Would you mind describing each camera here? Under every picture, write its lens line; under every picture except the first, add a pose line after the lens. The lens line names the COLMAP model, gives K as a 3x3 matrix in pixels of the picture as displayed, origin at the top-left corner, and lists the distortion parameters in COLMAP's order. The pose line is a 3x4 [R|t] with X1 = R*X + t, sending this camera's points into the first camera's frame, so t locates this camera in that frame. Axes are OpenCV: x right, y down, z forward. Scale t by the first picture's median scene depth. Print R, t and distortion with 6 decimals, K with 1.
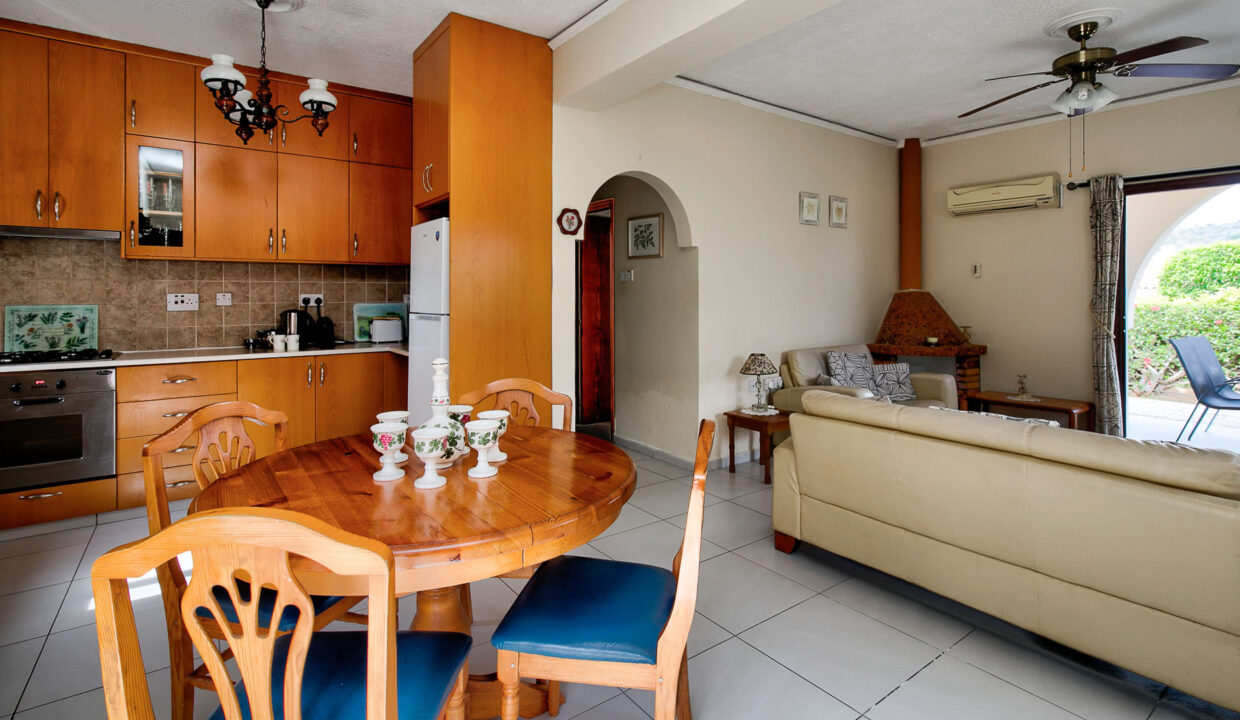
lens RADIAL K [[580.0, 0, 624.6], [0, 580.0, 294.4], [0, 0, 1]] dist [-0.002166, 0.000221]
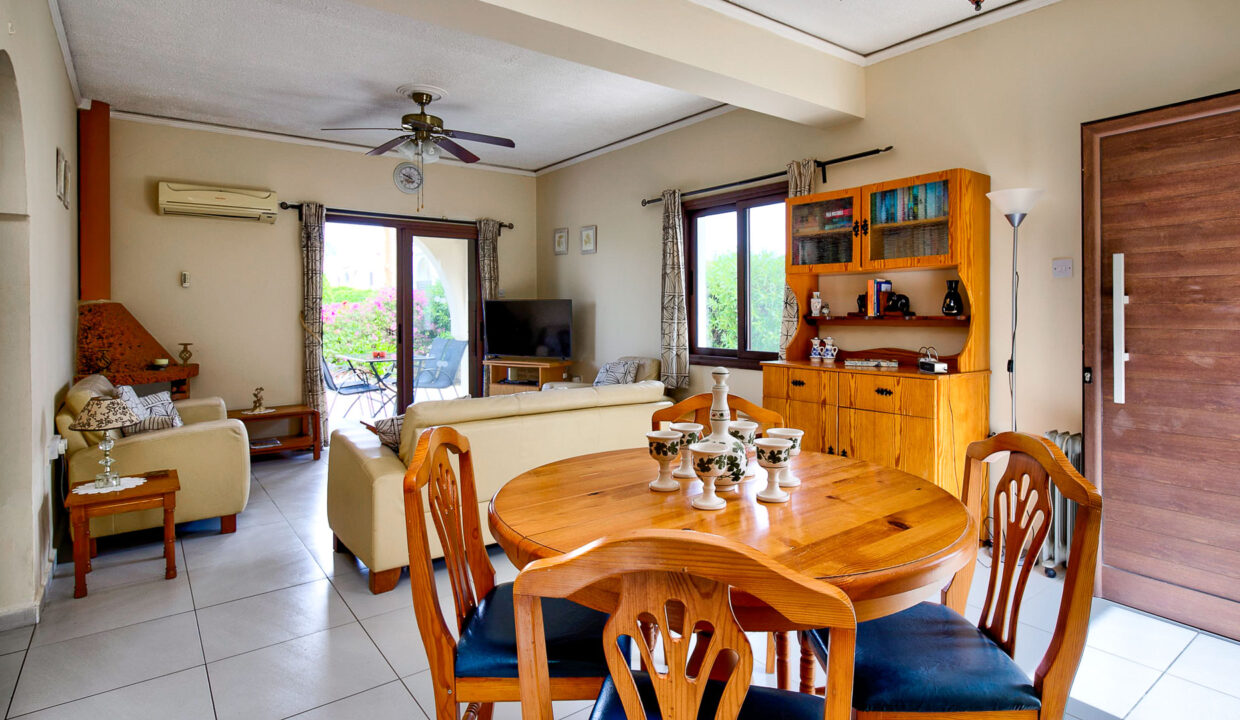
lens RADIAL K [[651.9, 0, 614.8], [0, 651.9, 308.7], [0, 0, 1]] dist [0.000318, 0.000680]
pose [[0.006204, 0.002027, 0.999979, -0.423154], [0.003295, 0.999992, -0.002048, 0.007626], [-0.999975, 0.003308, 0.006198, 0.380907]]
